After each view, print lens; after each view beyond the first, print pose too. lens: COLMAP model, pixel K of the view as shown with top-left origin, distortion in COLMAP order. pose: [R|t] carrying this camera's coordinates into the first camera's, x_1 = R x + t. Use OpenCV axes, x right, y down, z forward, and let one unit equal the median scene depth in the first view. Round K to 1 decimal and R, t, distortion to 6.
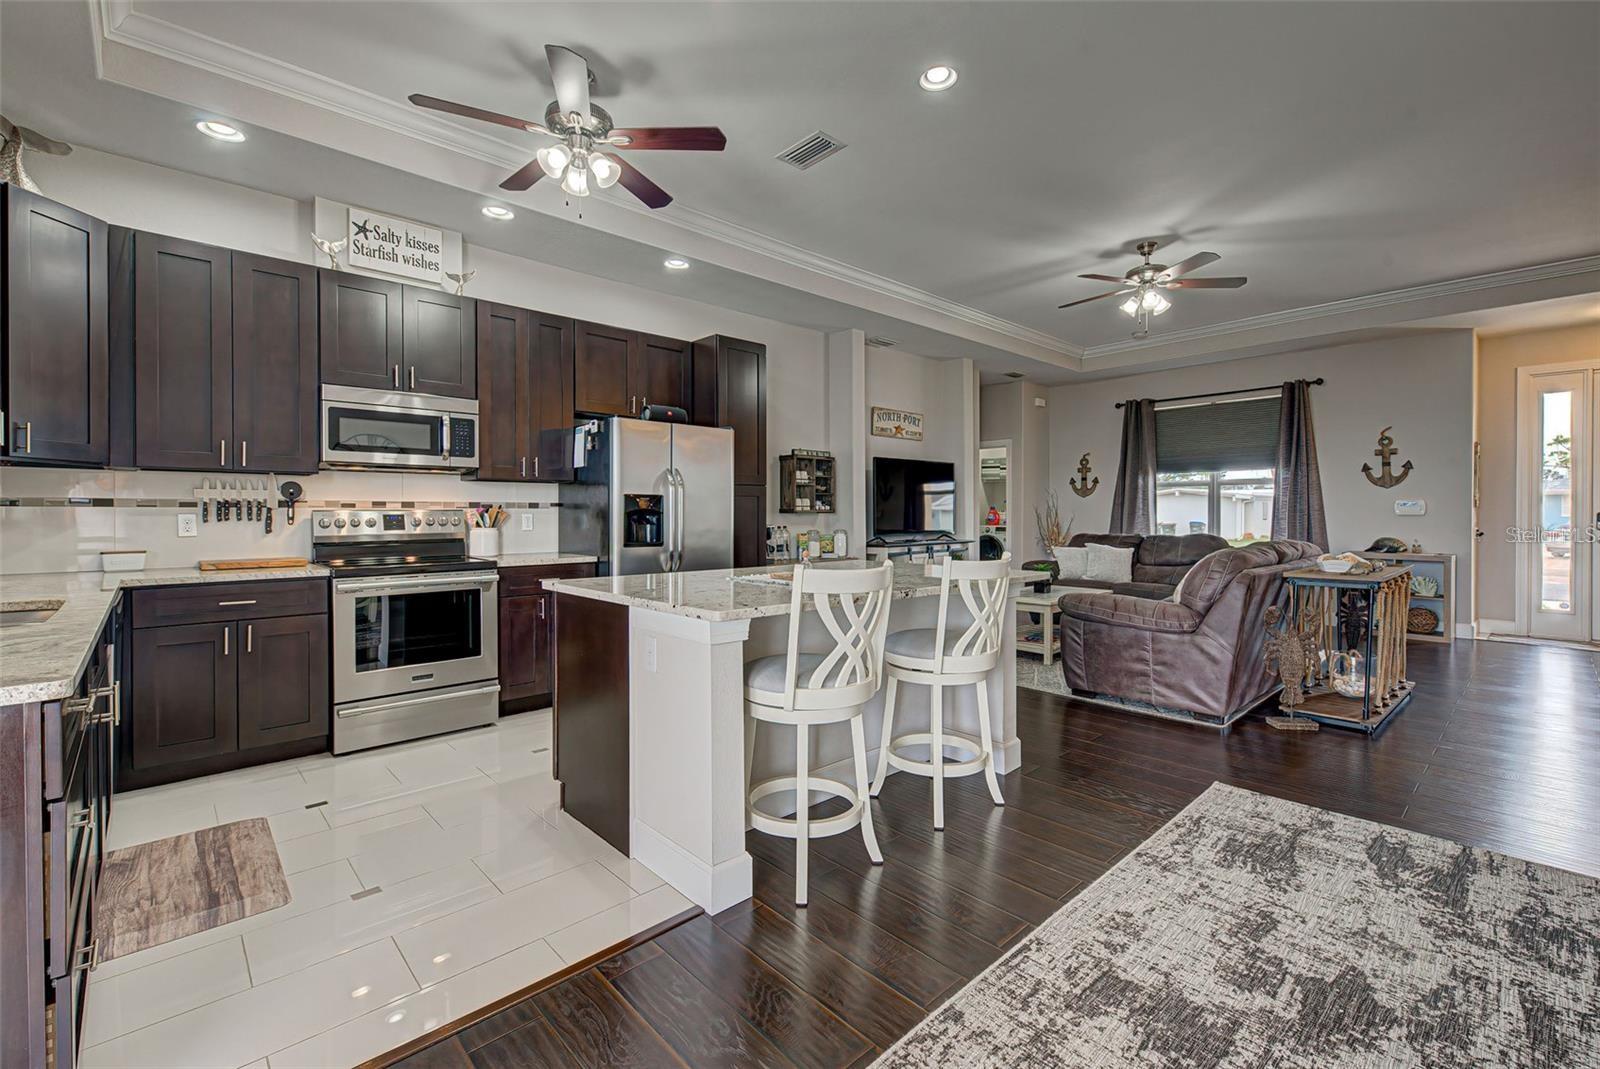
lens RADIAL K [[697.8, 0, 803.2], [0, 697.8, 522.7], [0, 0, 1]] dist [-0.000186, -0.000479]
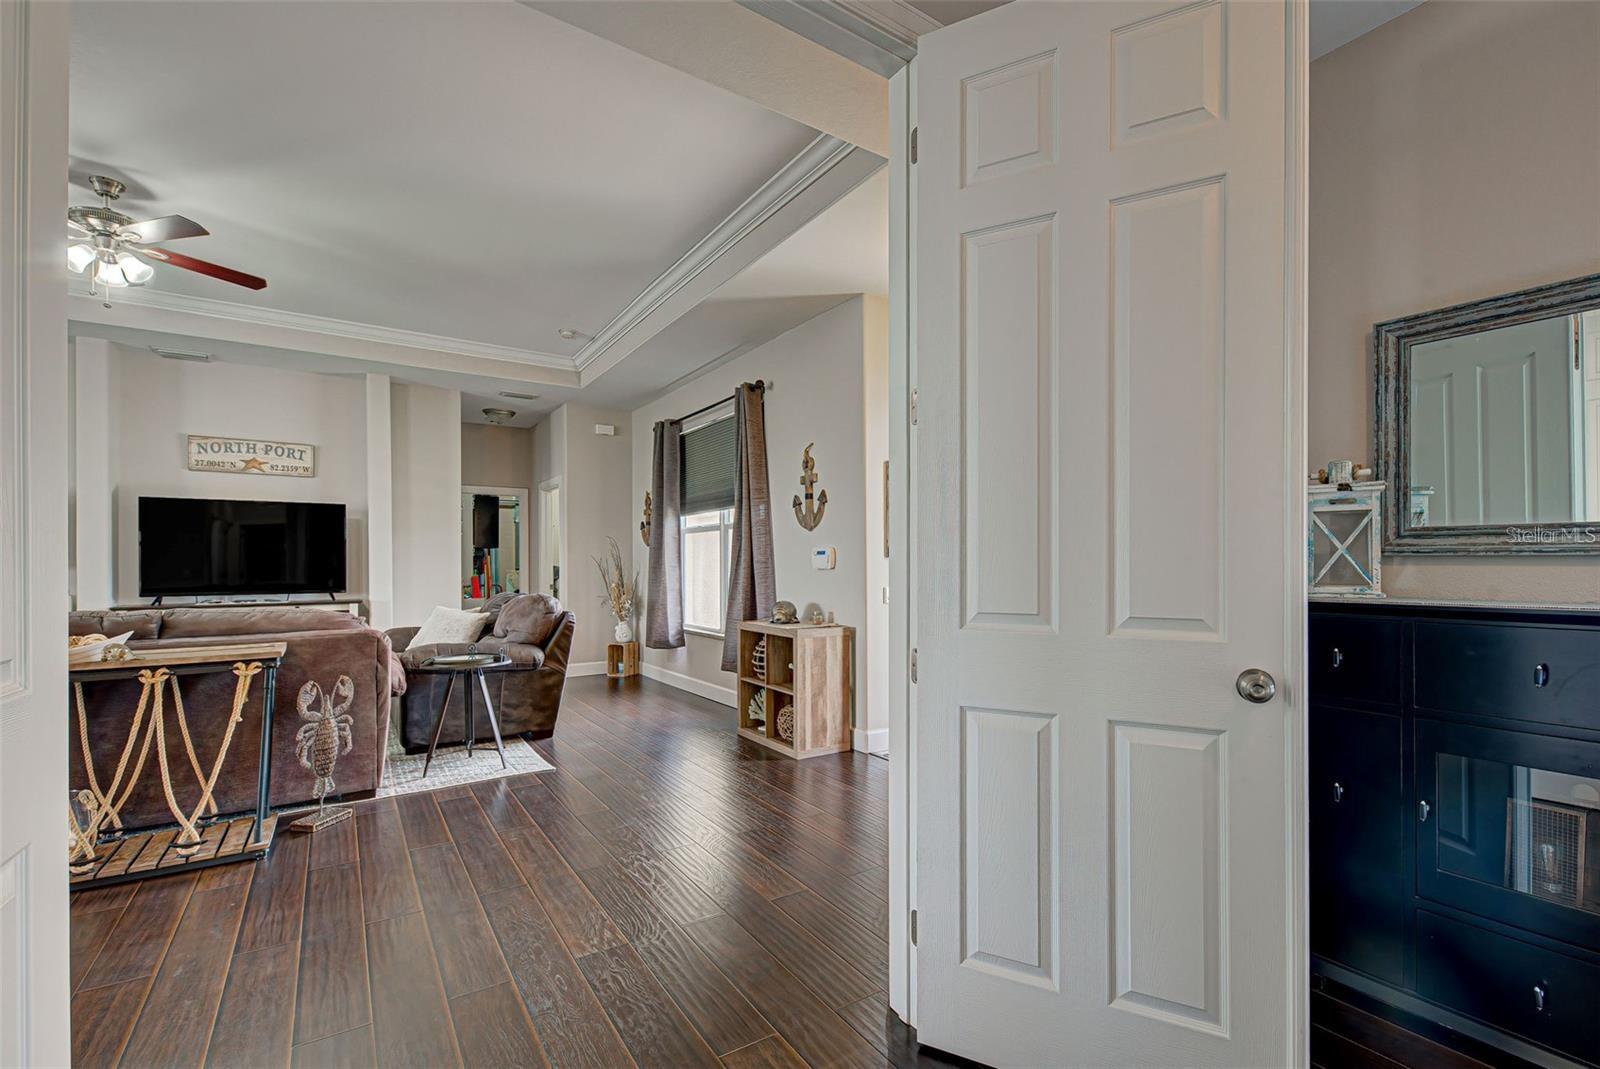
lens RADIAL K [[707.7, 0, 822.2], [0, 707.7, 563.6], [0, 0, 1]] dist [0.003273, 0.000139]
pose [[0.988973, -0.001753, -0.148083, 1.053140], [-0.000204, 0.999913, -0.013203, -0.007180], [0.148093, 0.013088, 0.988887, 0.325741]]
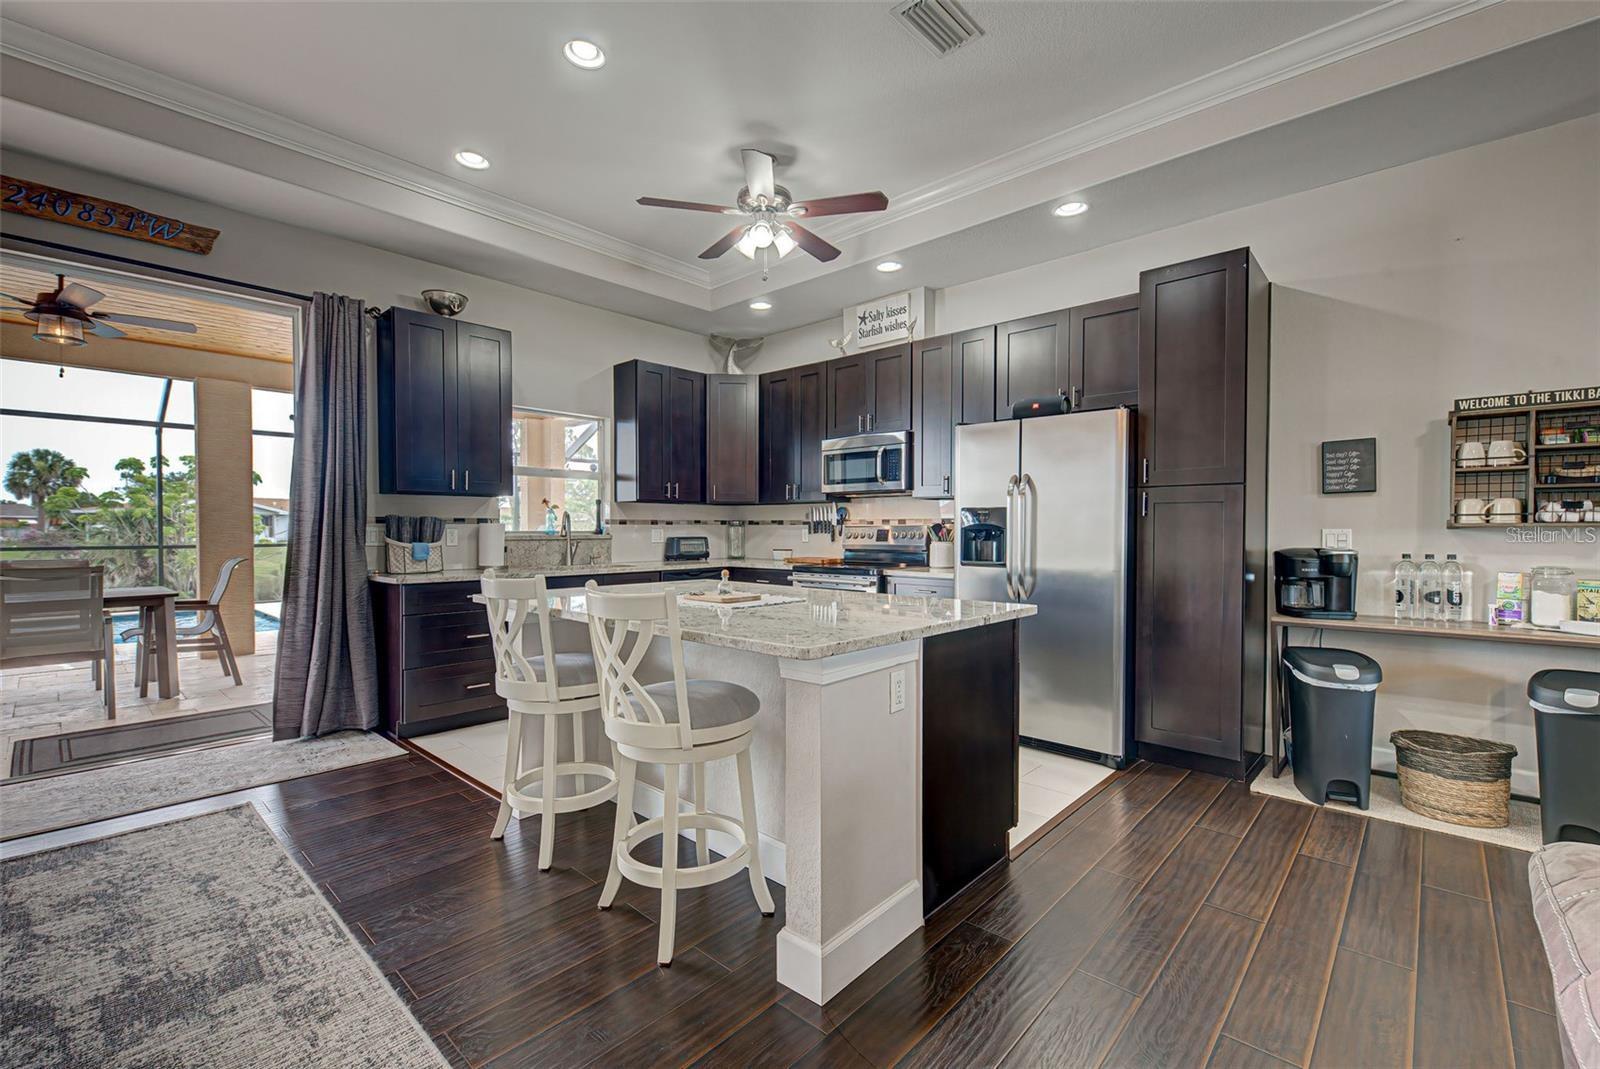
lens RADIAL K [[687.7, 0, 808.0], [0, 687.7, 537.4], [0, 0, 1]] dist [0.015777, -0.006182]
pose [[0.081010, 0.014527, -0.996607, 0.425195], [-0.012032, 0.999835, 0.013596, -0.008188], [0.996641, 0.010889, 0.081171, 0.481351]]
